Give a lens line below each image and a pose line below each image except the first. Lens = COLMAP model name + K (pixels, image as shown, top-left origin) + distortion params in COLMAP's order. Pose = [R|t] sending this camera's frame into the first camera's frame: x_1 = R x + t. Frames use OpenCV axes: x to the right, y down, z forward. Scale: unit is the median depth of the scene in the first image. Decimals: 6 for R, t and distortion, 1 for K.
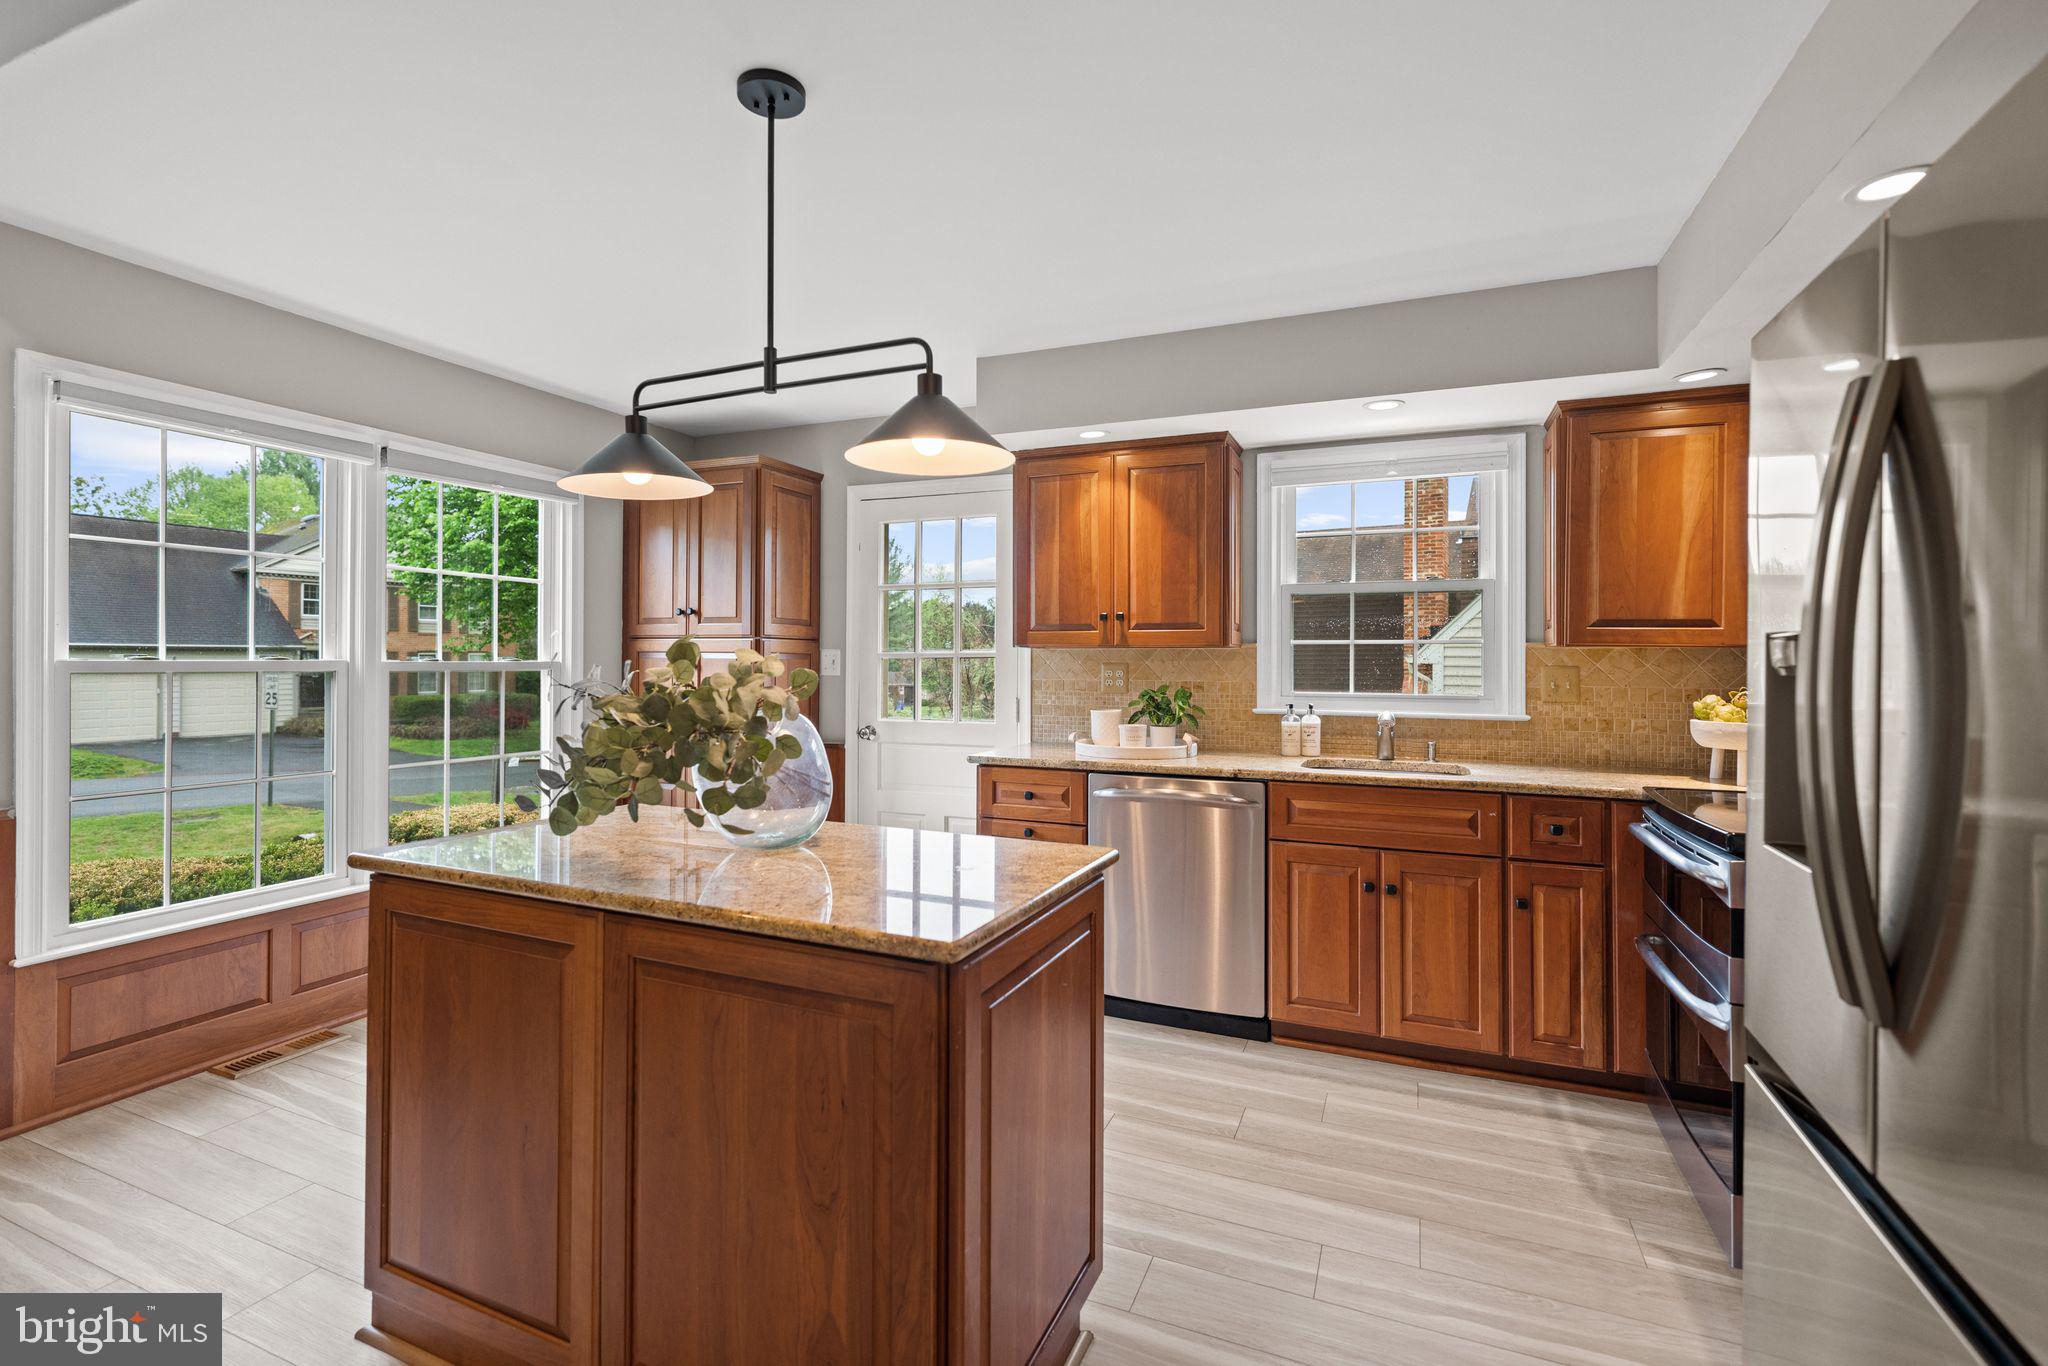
lens RADIAL K [[902.6, 0, 1030.2], [0, 902.6, 661.6], [0, 0, 1]] dist [-0.000642, -0.000573]
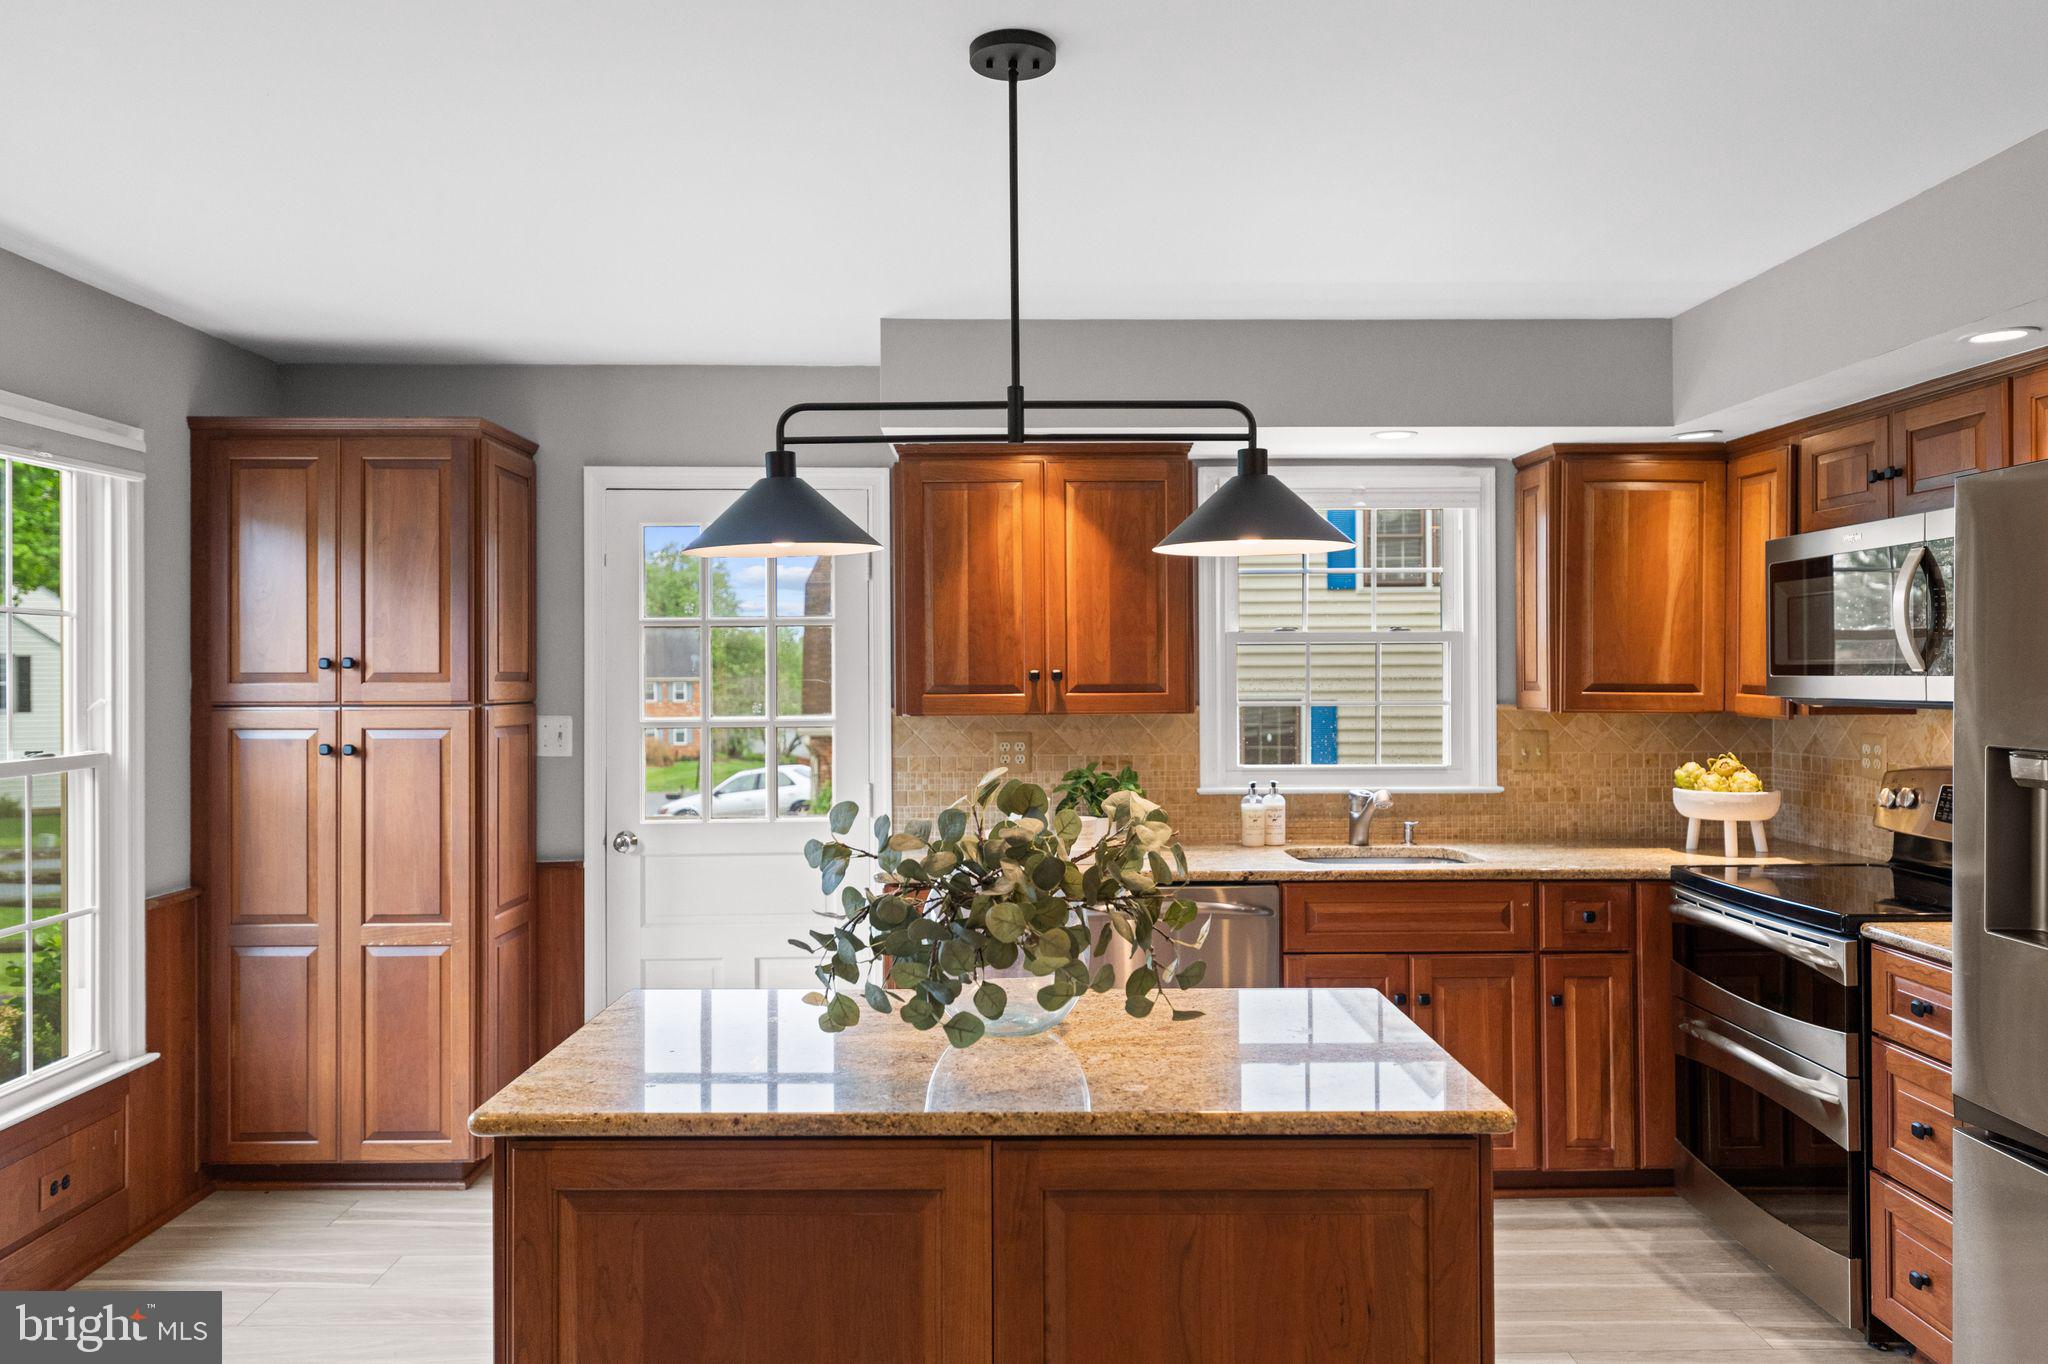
lens RADIAL K [[1358.8, 0, 1024.9], [0, 1358.8, 684.6], [0, 0, 1]] dist [0.004081, -0.001099]
pose [[0.916970, -0.011721, 0.398784, -0.460215], [0.009246, 0.999924, 0.008131, -0.062937], [-0.398849, -0.003769, 0.917009, -0.042911]]
